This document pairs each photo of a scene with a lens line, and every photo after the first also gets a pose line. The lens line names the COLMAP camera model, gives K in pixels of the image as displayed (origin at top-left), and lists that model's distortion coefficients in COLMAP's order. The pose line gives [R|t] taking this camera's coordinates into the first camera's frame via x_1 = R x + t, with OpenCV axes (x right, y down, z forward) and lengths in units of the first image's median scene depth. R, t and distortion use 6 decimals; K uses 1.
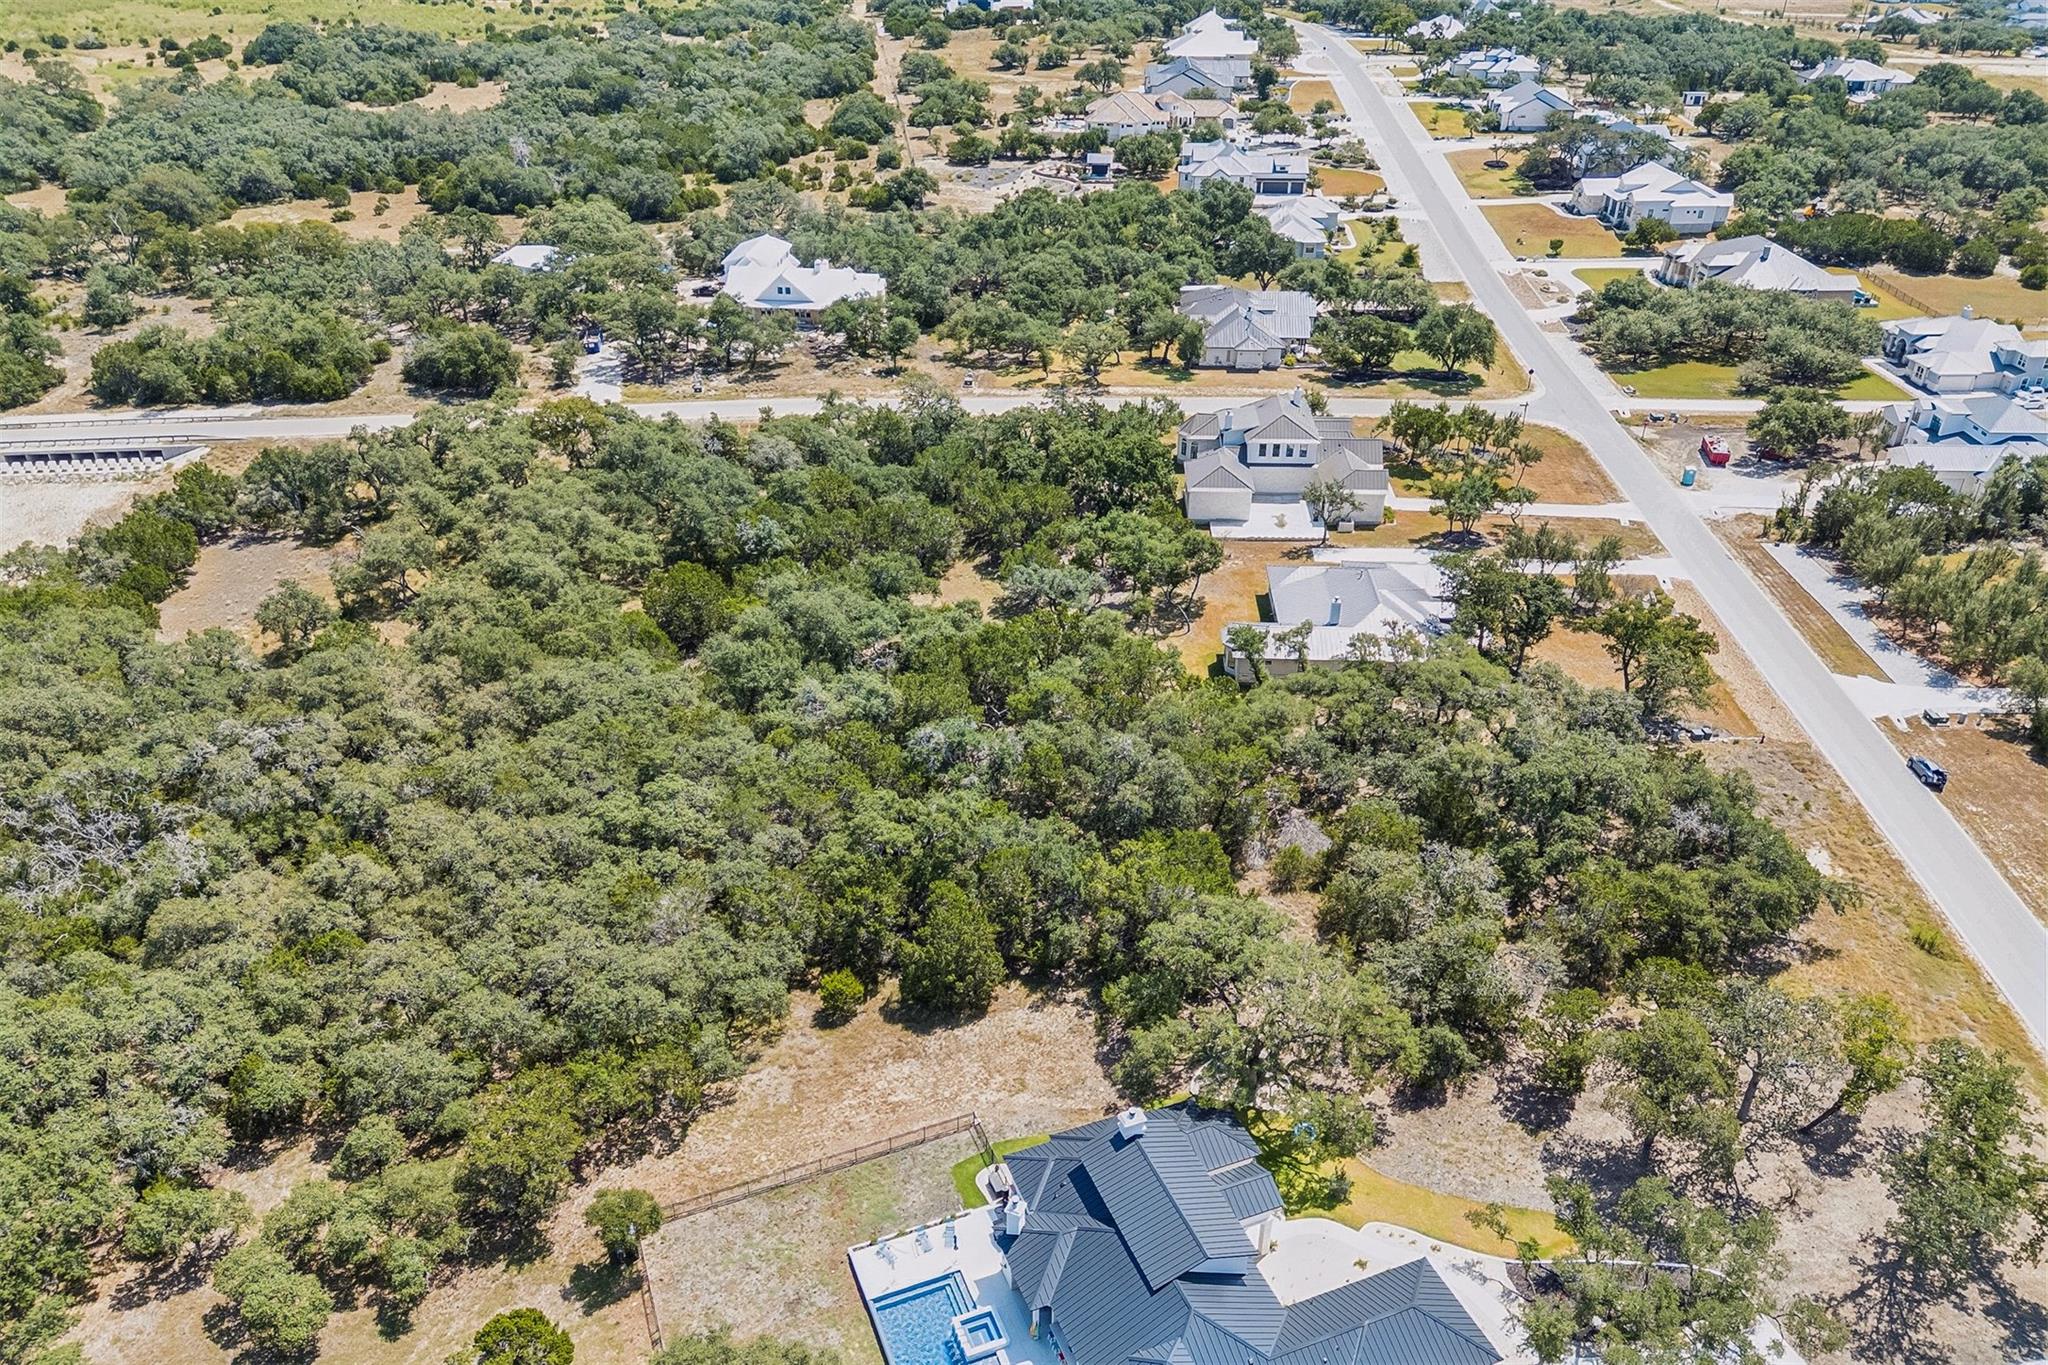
lens RADIAL K [[1510.3, 0, 1024.0], [0, 1510.3, 682.5], [0, 0, 1]] dist [0.052776, -0.036055]
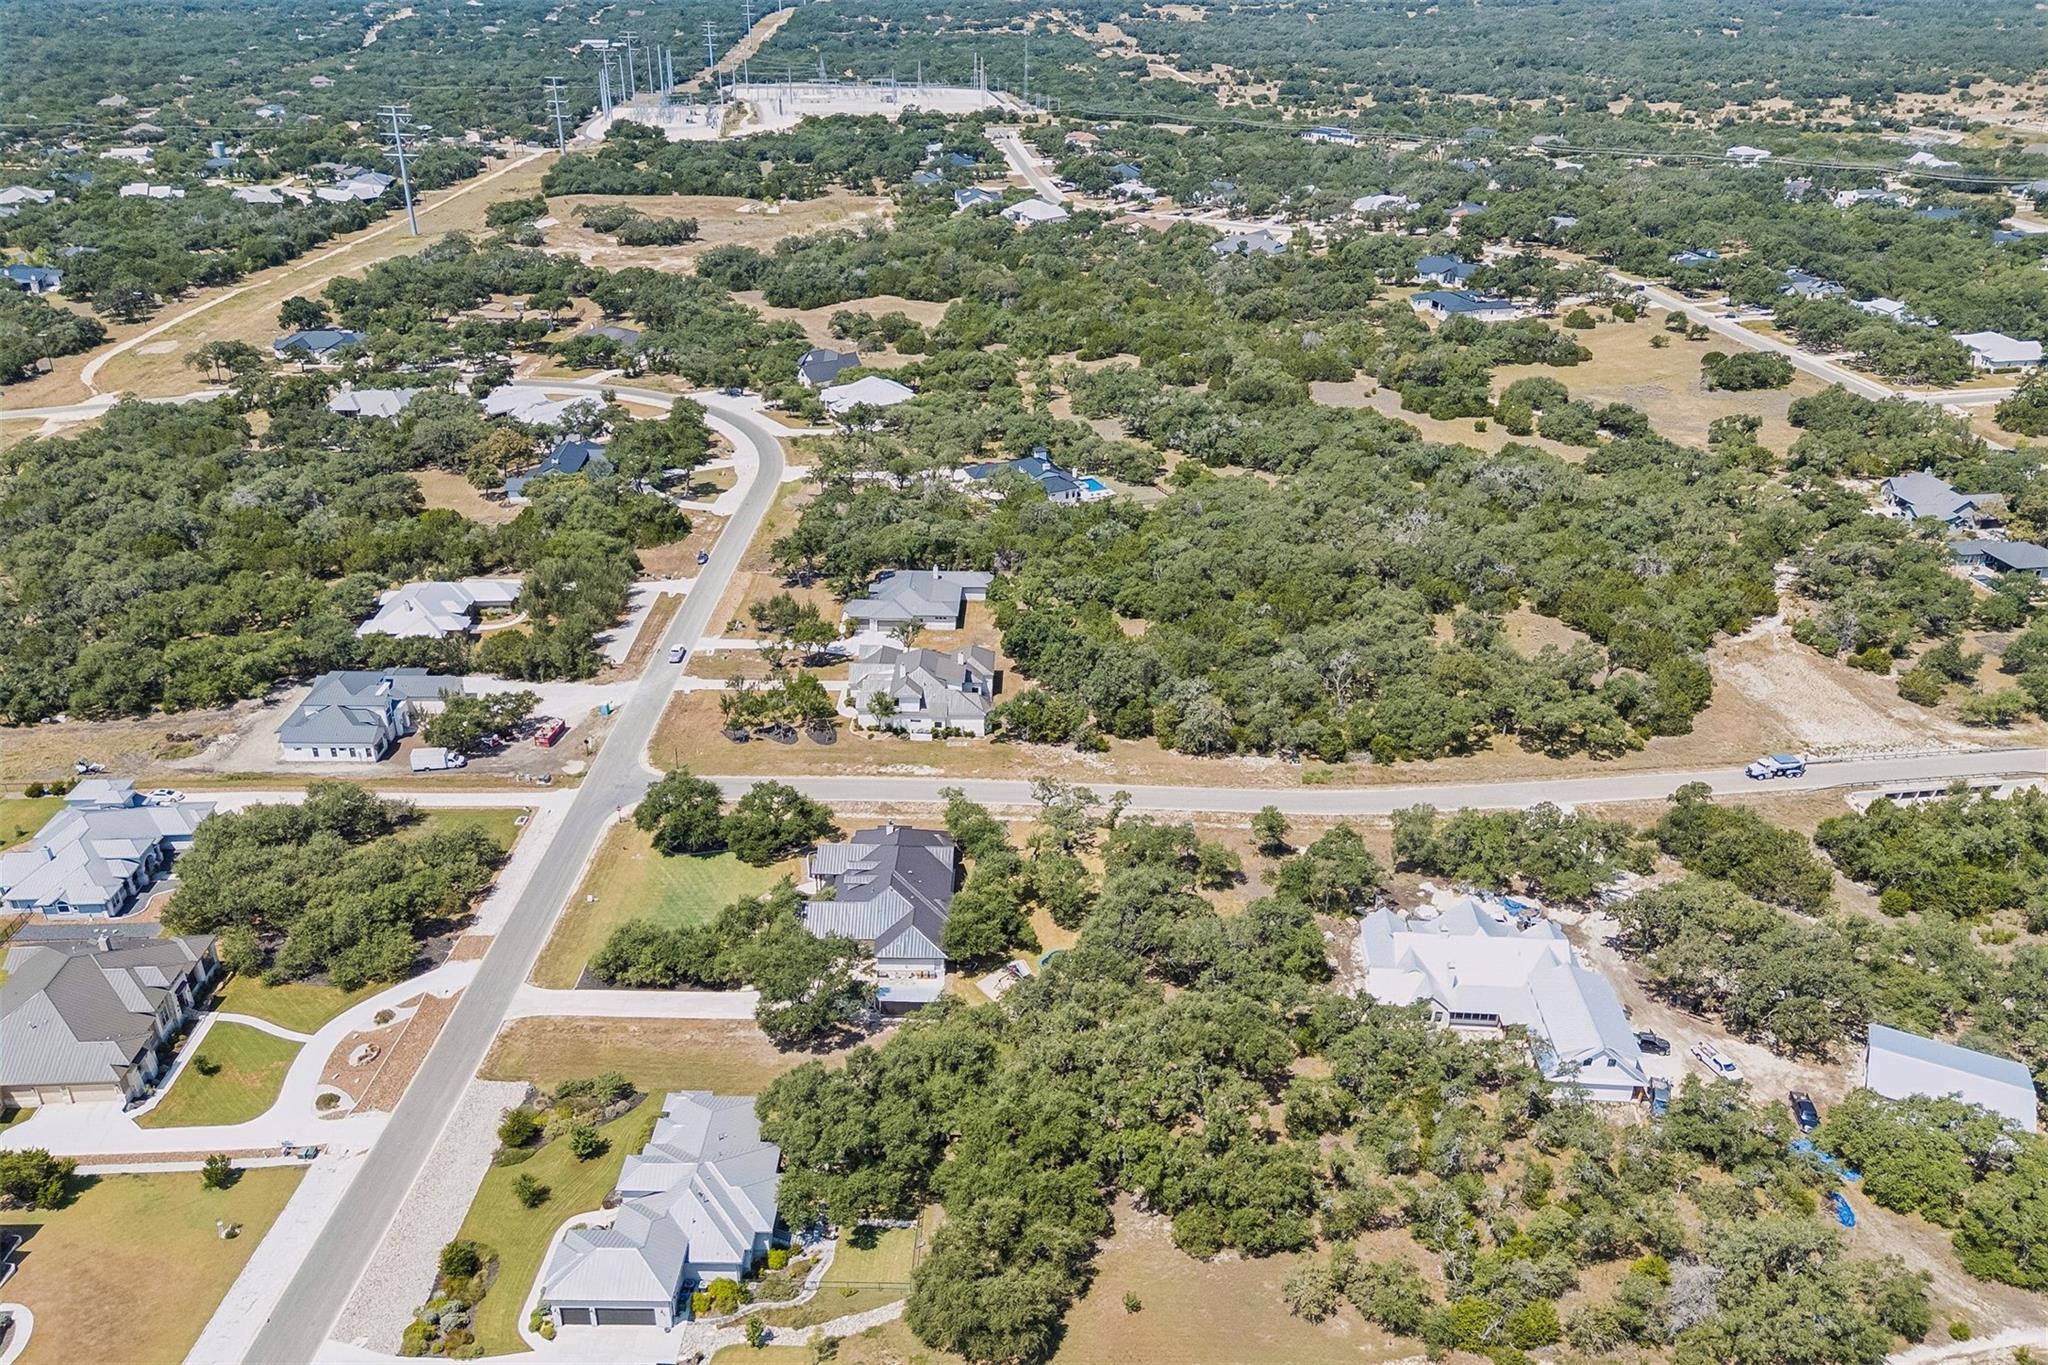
lens RADIAL K [[1504.7, 0, 1024.0], [0, 1504.7, 682.5], [0, 0, 1]] dist [0.085562, -0.089396]
pose [[-0.999418, -0.005226, -0.033702, 0.090713], [-0.030949, 0.554147, 0.831843, -0.913755], [0.014328, 0.832402, -0.553986, 1.258980]]
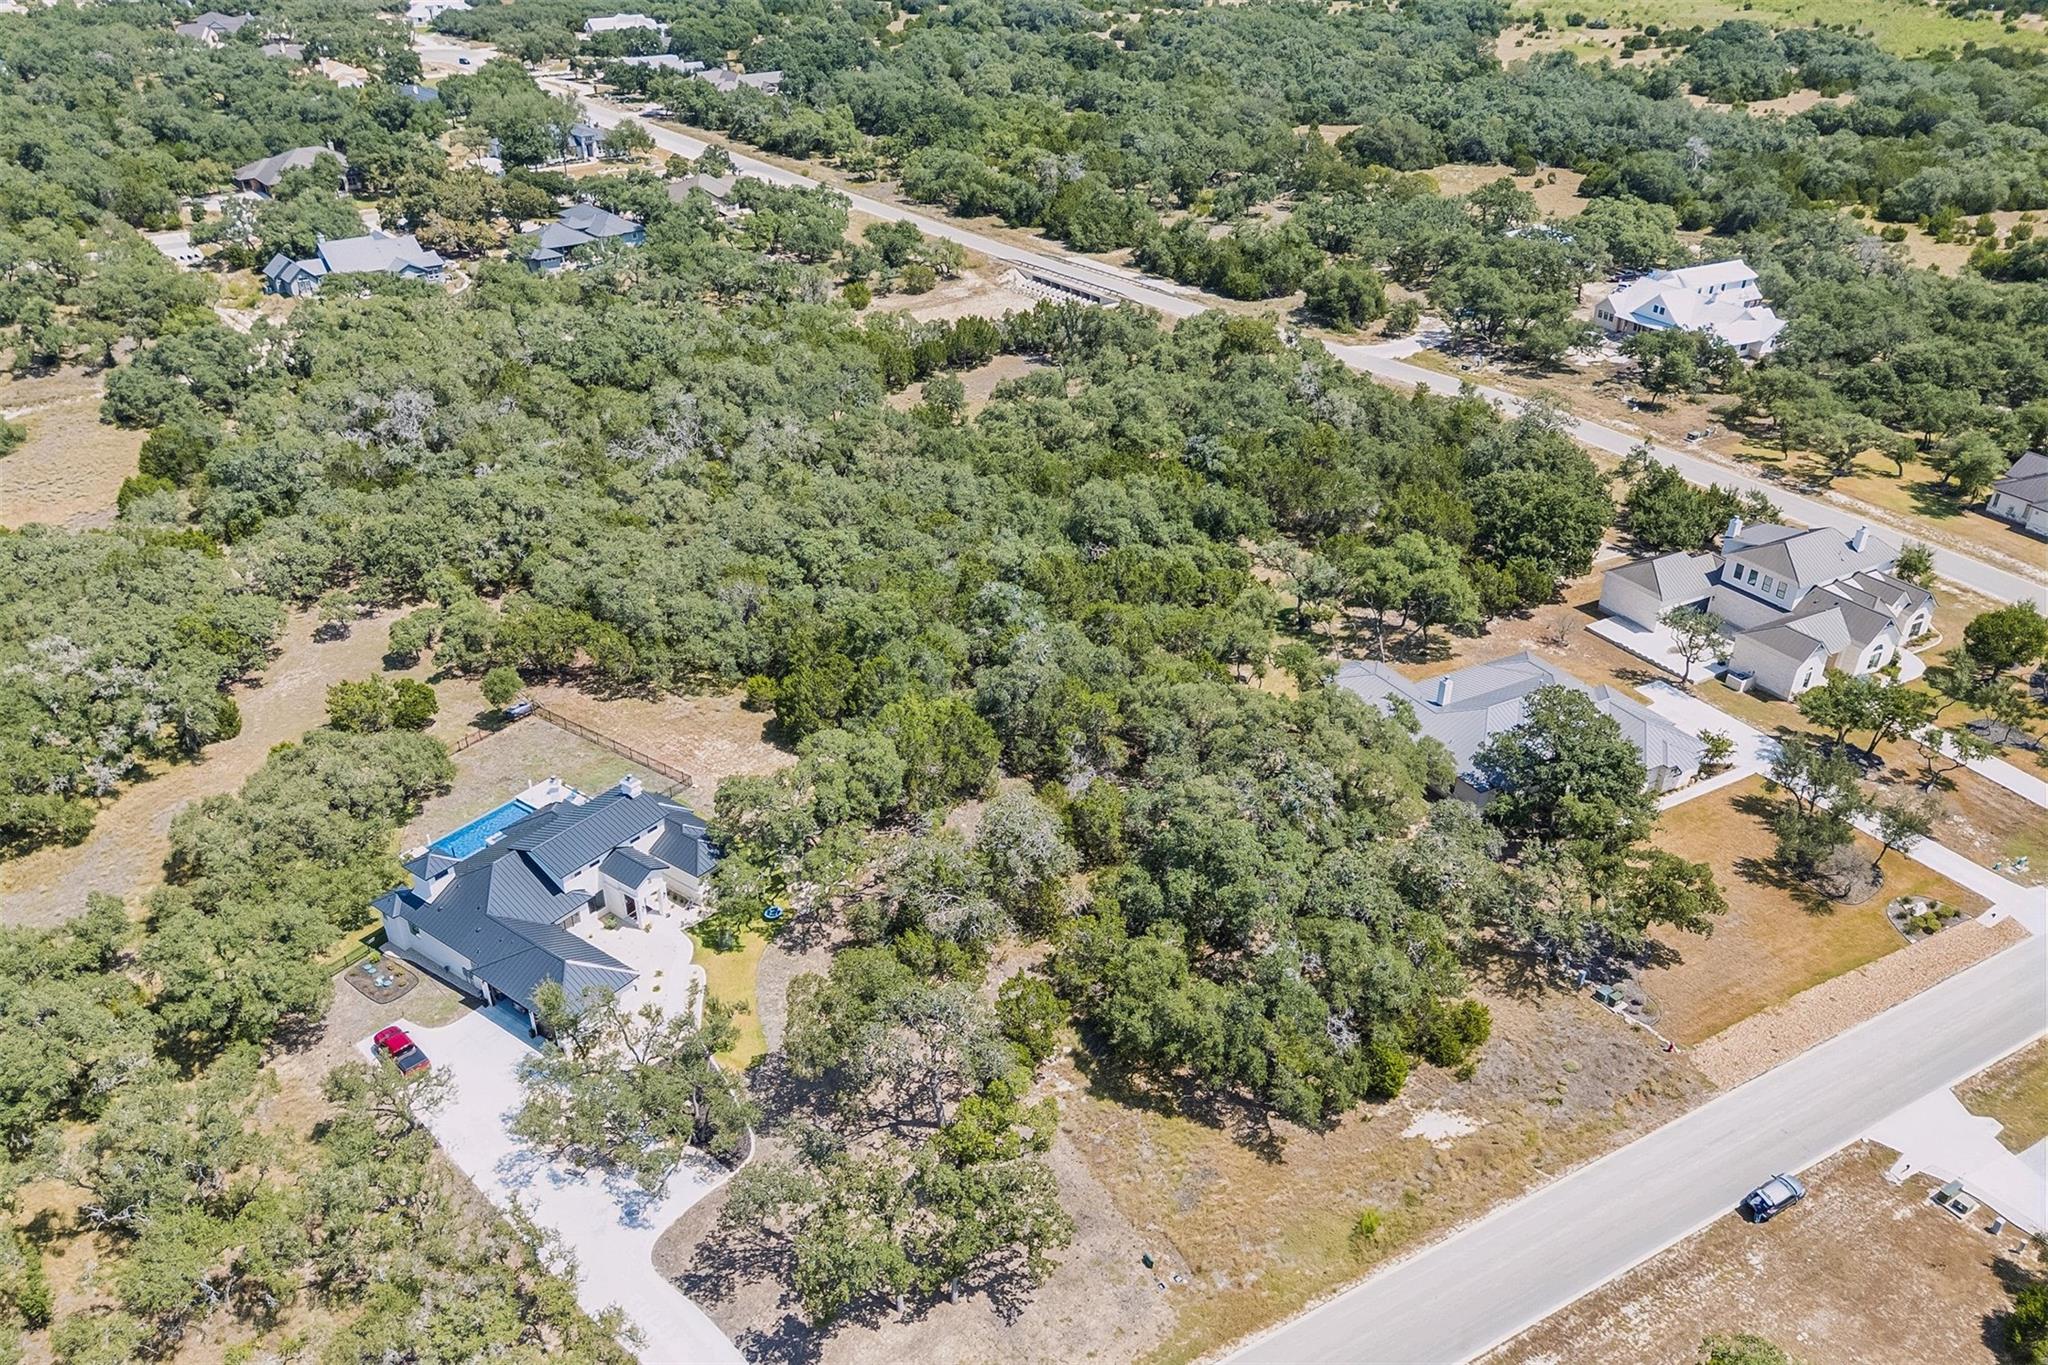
lens RADIAL K [[1504.7, 0, 1024.0], [0, 1504.7, 682.5], [0, 0, 1]] dist [0.085562, -0.089396]
pose [[0.518486, 0.418031, -0.745937, 0.429490], [-0.418886, 0.884682, 0.204626, -0.075984], [0.745458, 0.206367, 0.633803, 0.134508]]
